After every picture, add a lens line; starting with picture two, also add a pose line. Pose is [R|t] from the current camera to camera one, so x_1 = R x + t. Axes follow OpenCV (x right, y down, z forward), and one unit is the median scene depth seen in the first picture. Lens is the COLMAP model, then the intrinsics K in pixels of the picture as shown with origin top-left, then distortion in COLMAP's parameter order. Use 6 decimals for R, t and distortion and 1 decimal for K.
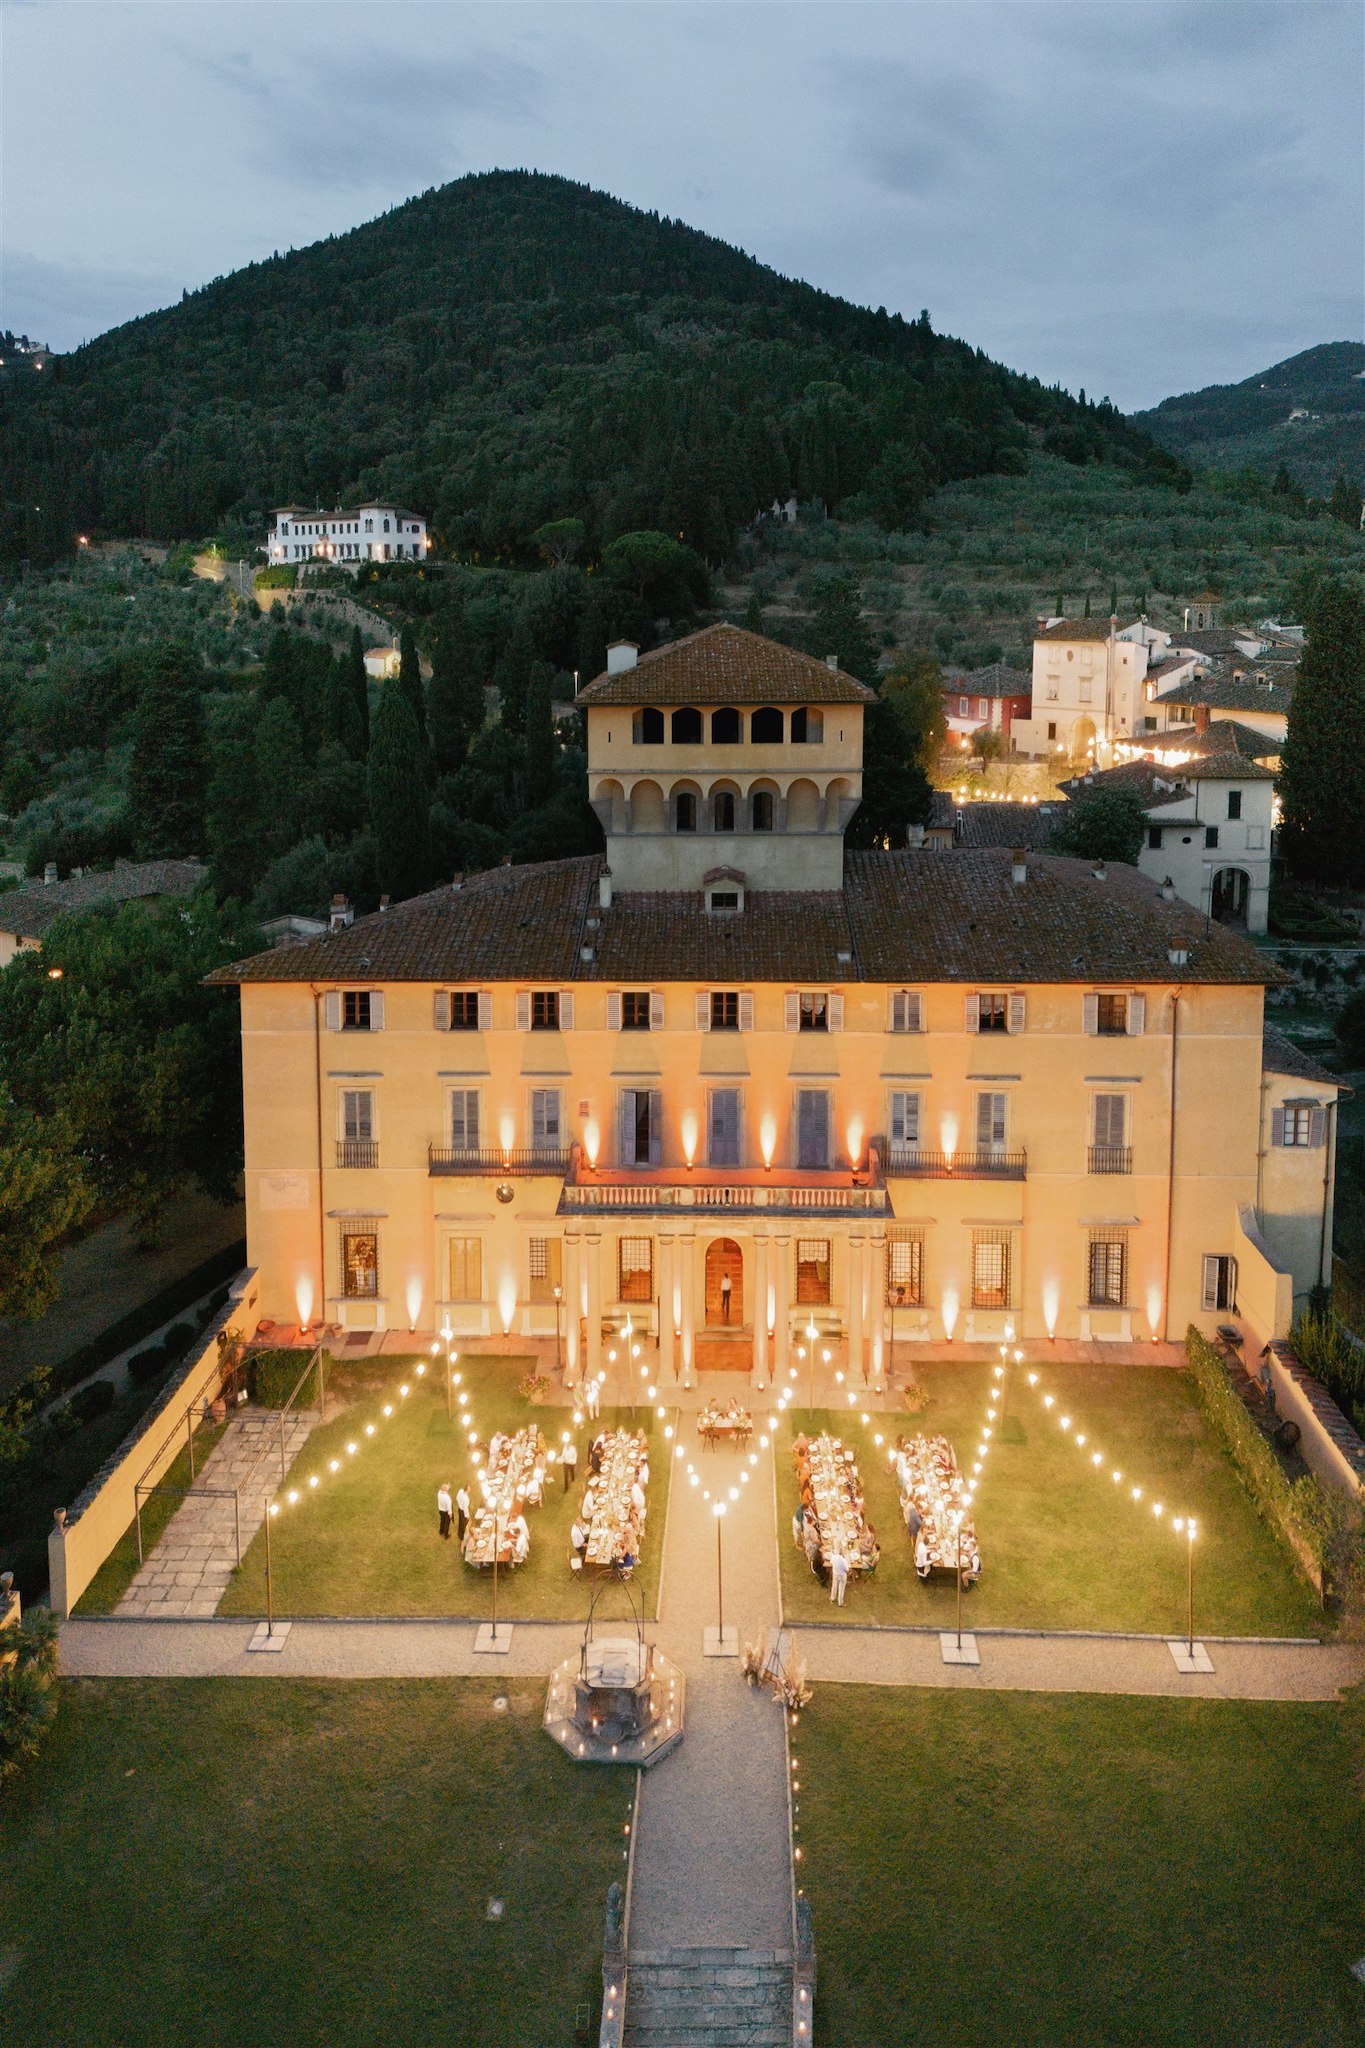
lens RADIAL K [[2147.0, 0, 673.3], [0, 2147.0, 944.1], [0, 0, 1]] dist [0.001661, -0.007222]
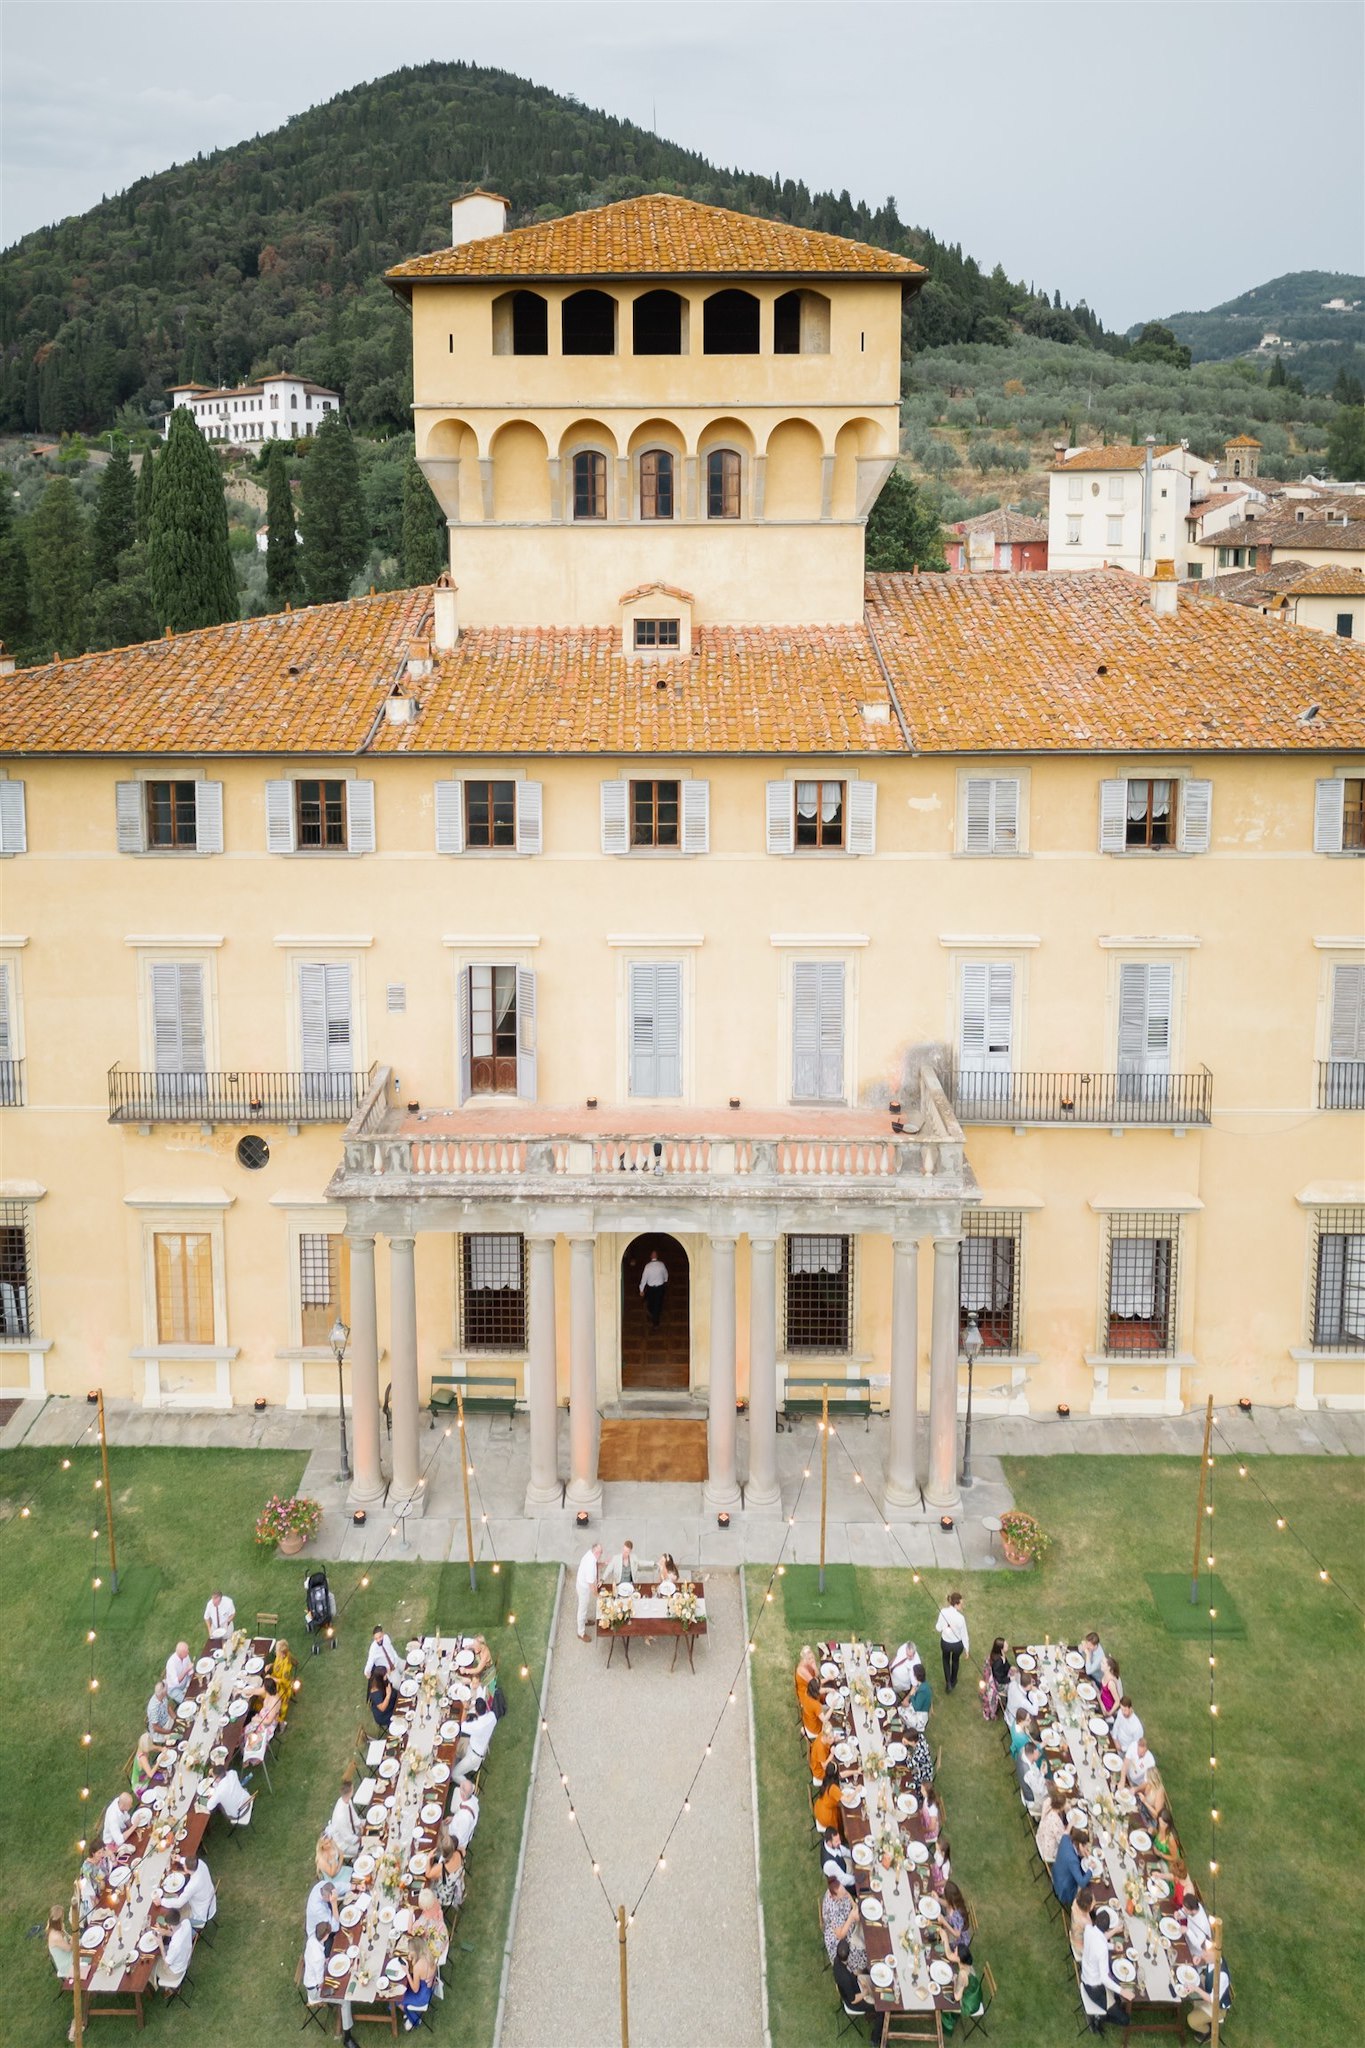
lens RADIAL K [[2187.8, 0, 682.5], [0, 2187.8, 1024.0], [0, 0, 1]] dist [-0.174301, -0.003040]
pose [[0.999670, -0.003646, 0.025428, 0.014391], [0.002164, 0.998311, 0.058053, 0.044514], [-0.025597, -0.057979, 0.997990, 0.386206]]
